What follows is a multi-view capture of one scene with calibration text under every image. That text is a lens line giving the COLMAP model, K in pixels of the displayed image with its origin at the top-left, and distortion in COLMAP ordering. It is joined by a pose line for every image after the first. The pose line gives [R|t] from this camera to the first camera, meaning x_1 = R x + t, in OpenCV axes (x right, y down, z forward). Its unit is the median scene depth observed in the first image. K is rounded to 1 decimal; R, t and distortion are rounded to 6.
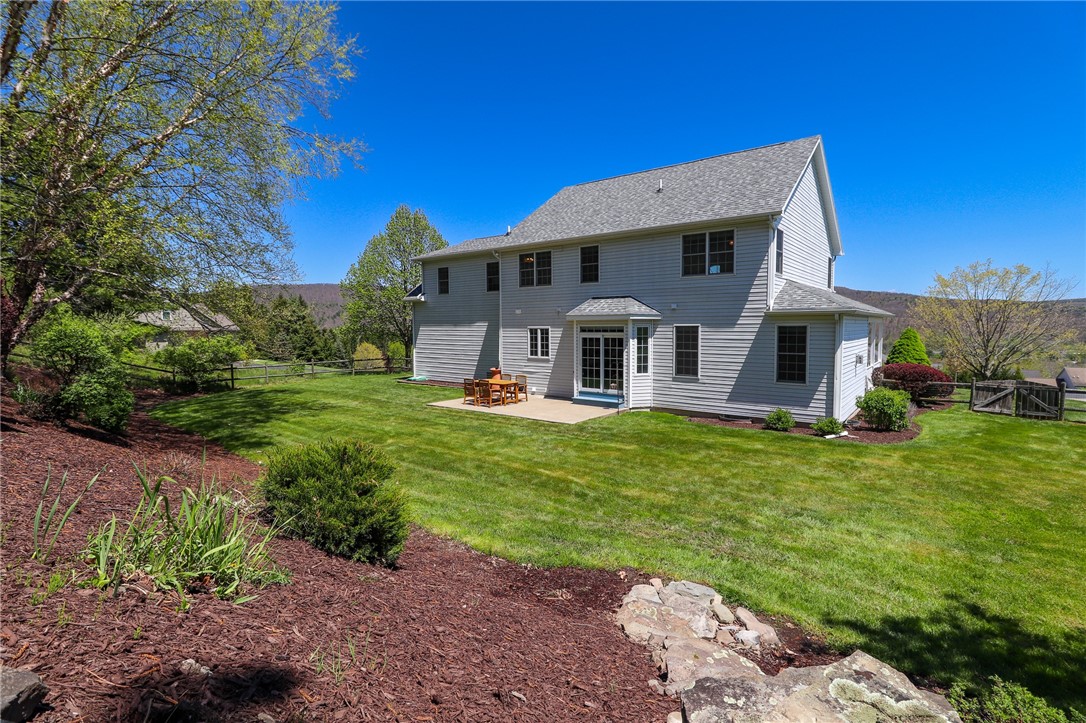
lens RADIAL K [[510.3, 0, 548.5], [0, 510.3, 359.7], [0, 0, 1]] dist [-0.002883, -0.003148]
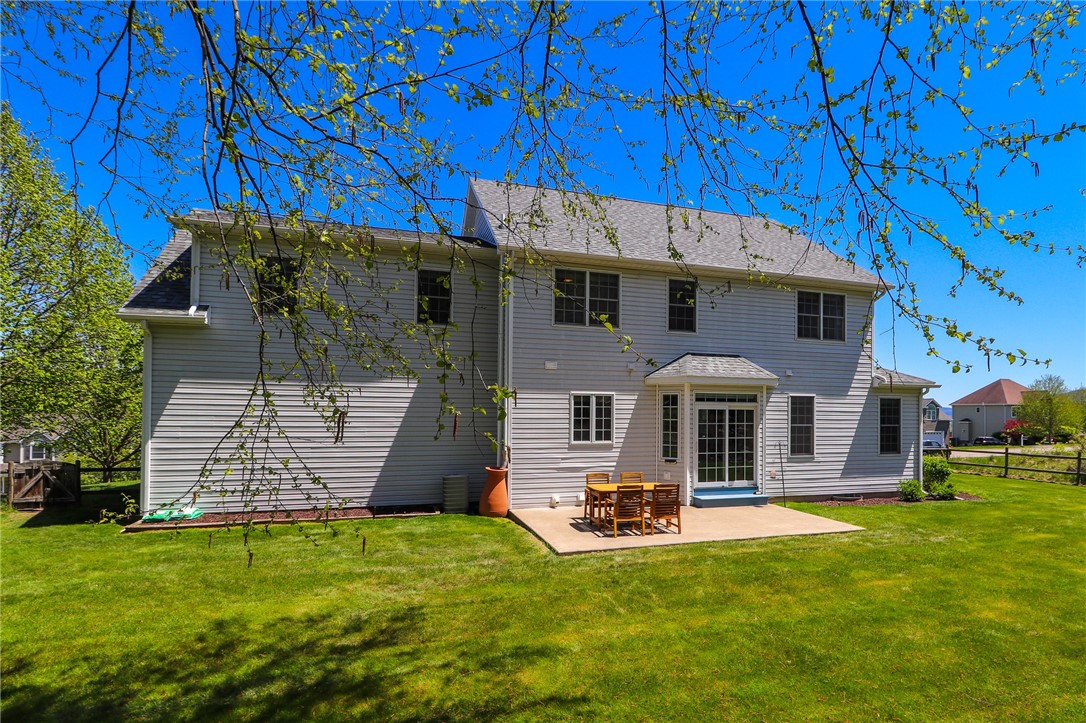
lens RADIAL K [[665.6, 0, 581.1], [0, 665.6, 401.6], [0, 0, 1]] dist [-0.034160, -0.000412]
pose [[0.522613, 0.019540, 0.852346, -0.848384], [0.043811, 0.997801, -0.049737, -0.017818], [-0.851444, 0.063335, 0.520608, 0.722109]]
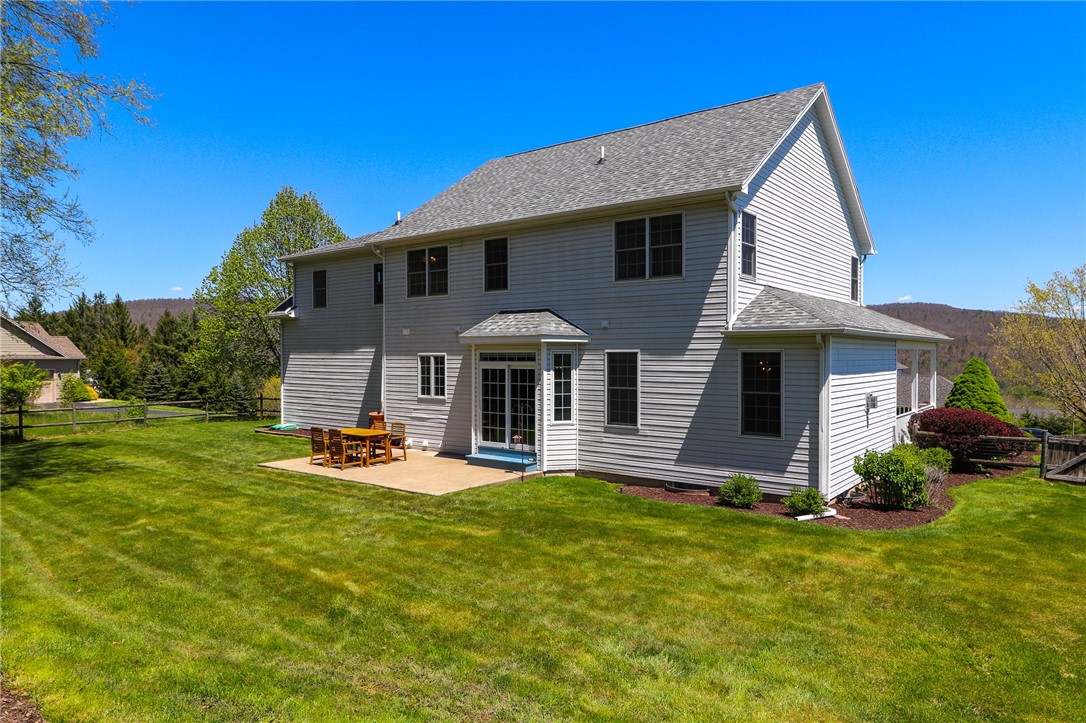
lens RADIAL K [[691.8, 0, 540.0], [0, 691.8, 366.5], [0, 0, 1]] dist [0.009901, -0.000054]
pose [[0.999978, 0.004097, -0.005160, 0.161538], [-0.004354, 0.998697, -0.050840, 0.001001], [0.004945, 0.050861, 0.998693, 0.065622]]
